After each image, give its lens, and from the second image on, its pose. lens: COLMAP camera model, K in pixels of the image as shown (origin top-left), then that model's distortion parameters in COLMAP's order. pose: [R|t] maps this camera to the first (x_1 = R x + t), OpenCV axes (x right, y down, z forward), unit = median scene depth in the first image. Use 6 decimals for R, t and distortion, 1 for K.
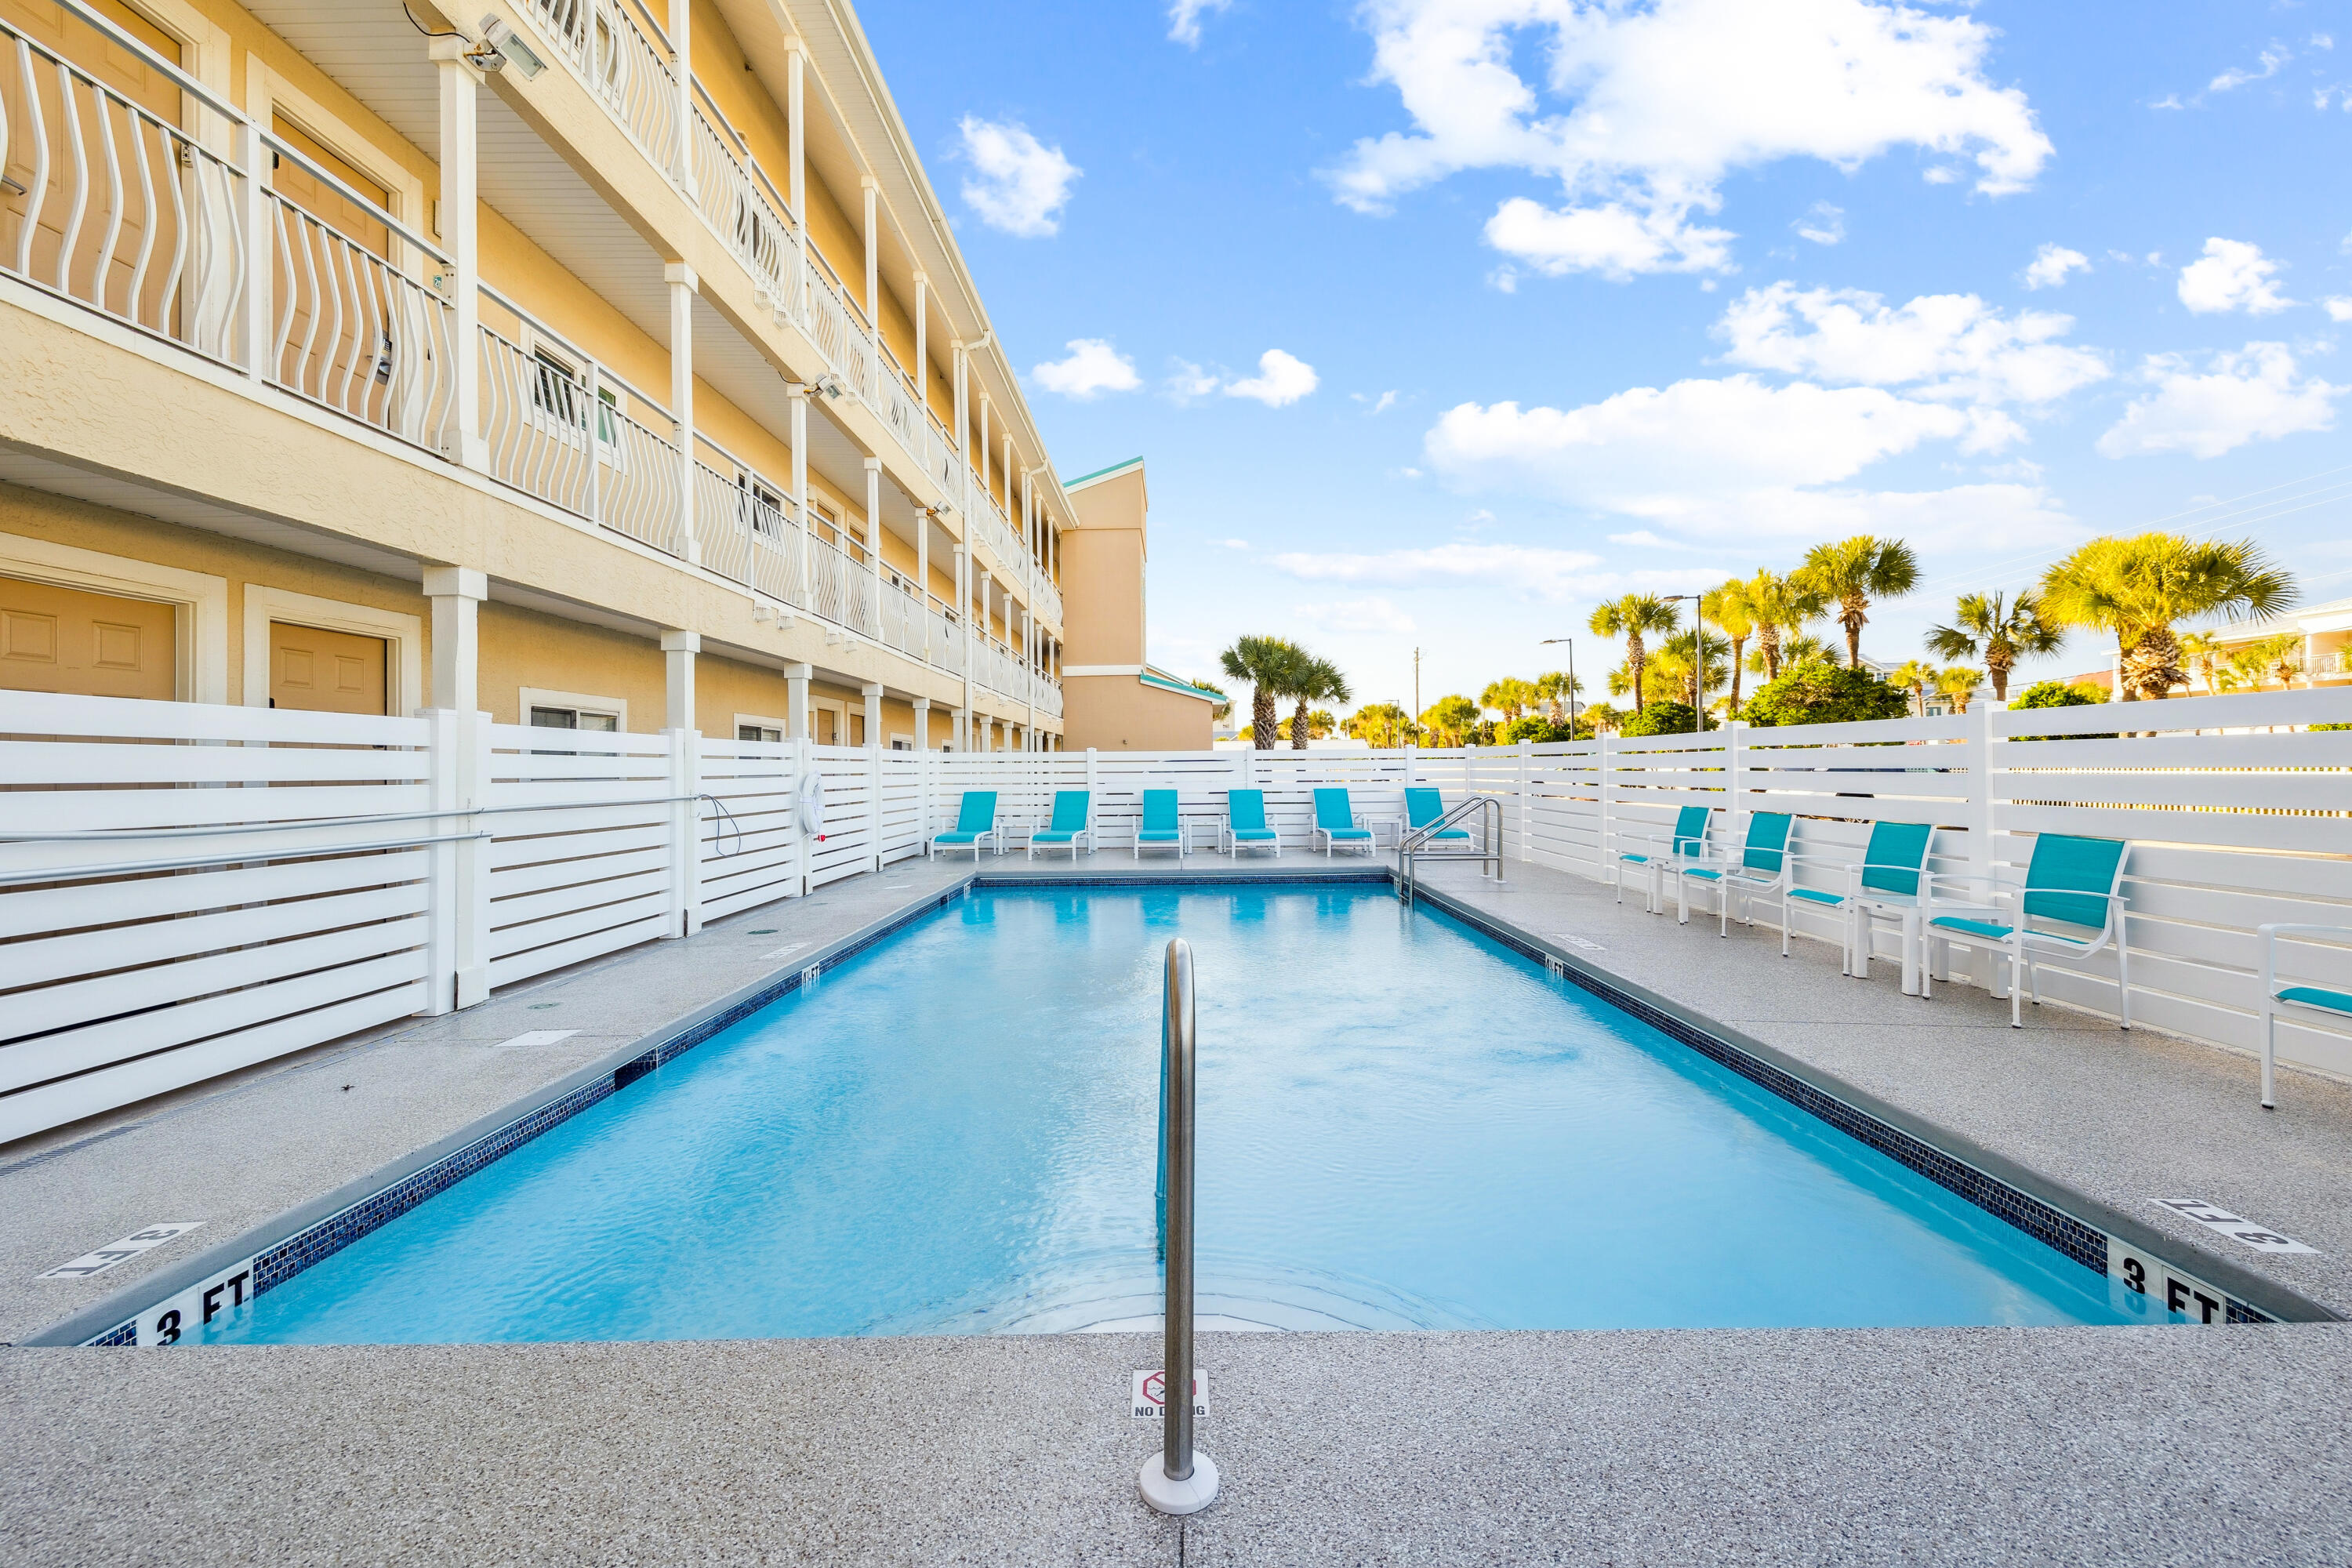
lens RADIAL K [[993.9, 0, 1226.2], [0, 993.9, 751.7], [0, 0, 1]] dist [-0.014423, 0.000795]
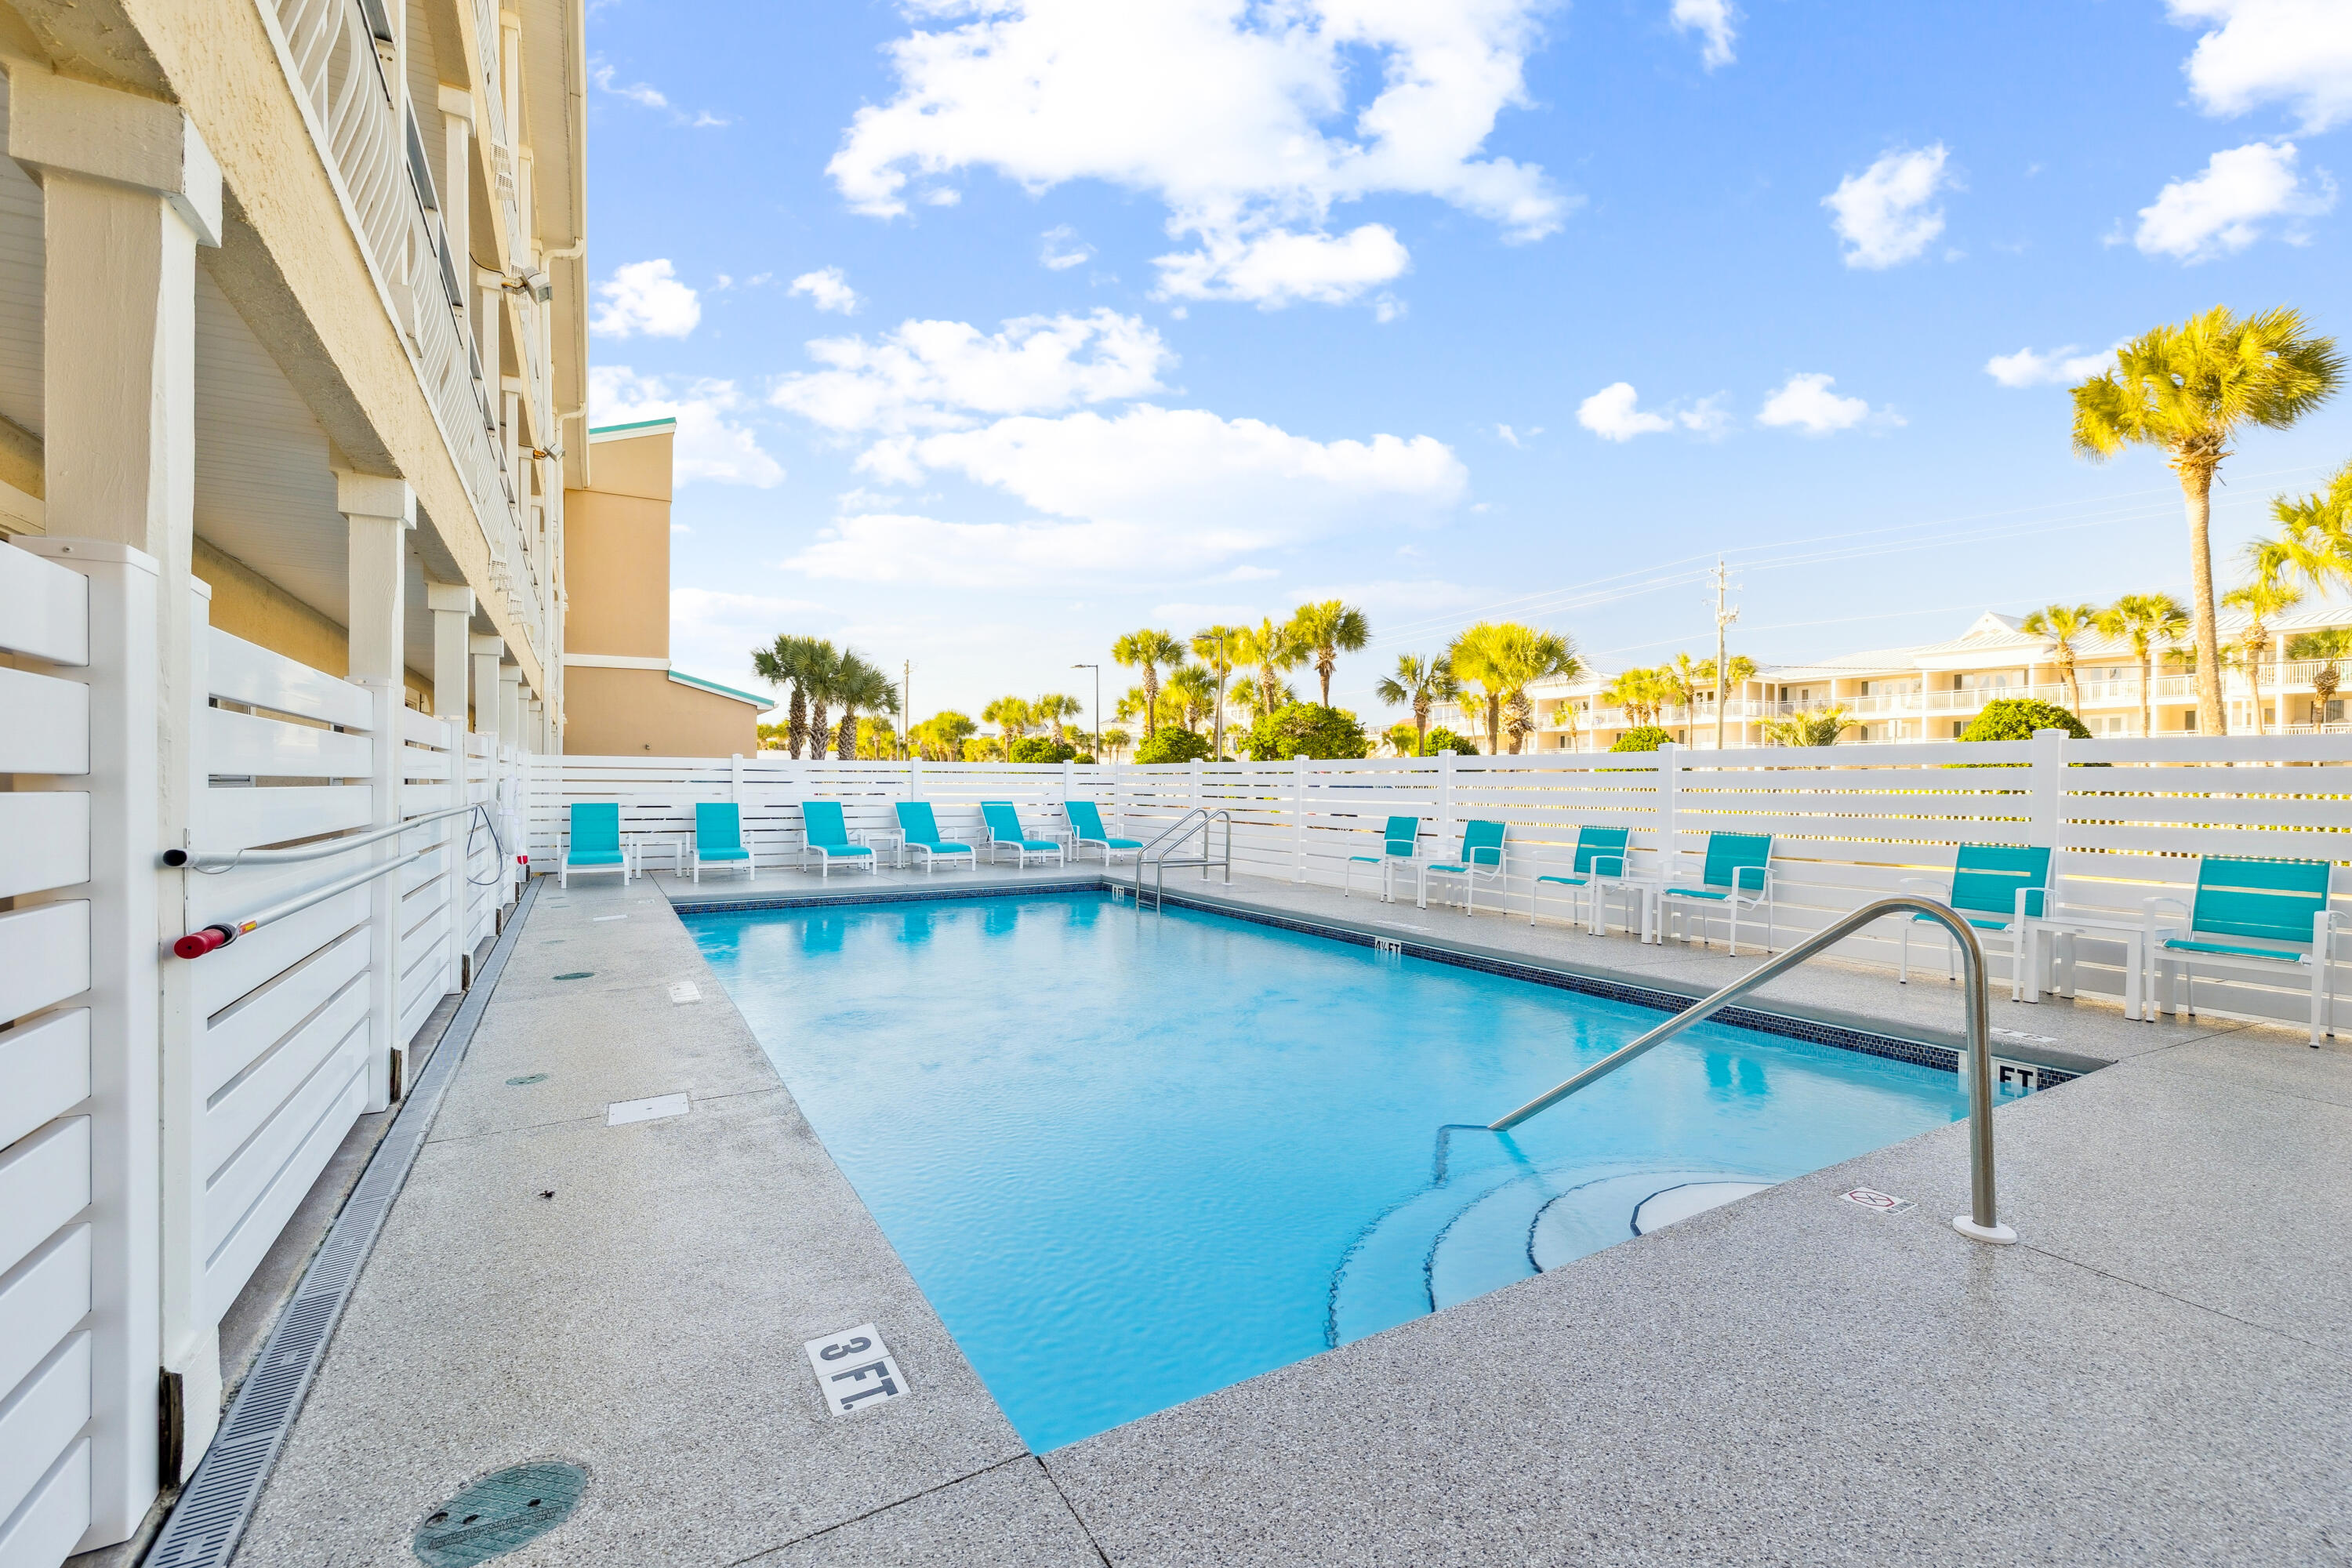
lens RADIAL K [[993.9, 0, 1191.1], [0, 993.9, 777.8], [0, 0, 1]] dist [-0.014423, 0.000795]
pose [[0.863666, 0.018245, 0.503734, -0.147327], [-0.022997, 0.999730, 0.003219, 0.003305], [-0.503539, -0.014364, 0.863853, 0.020988]]
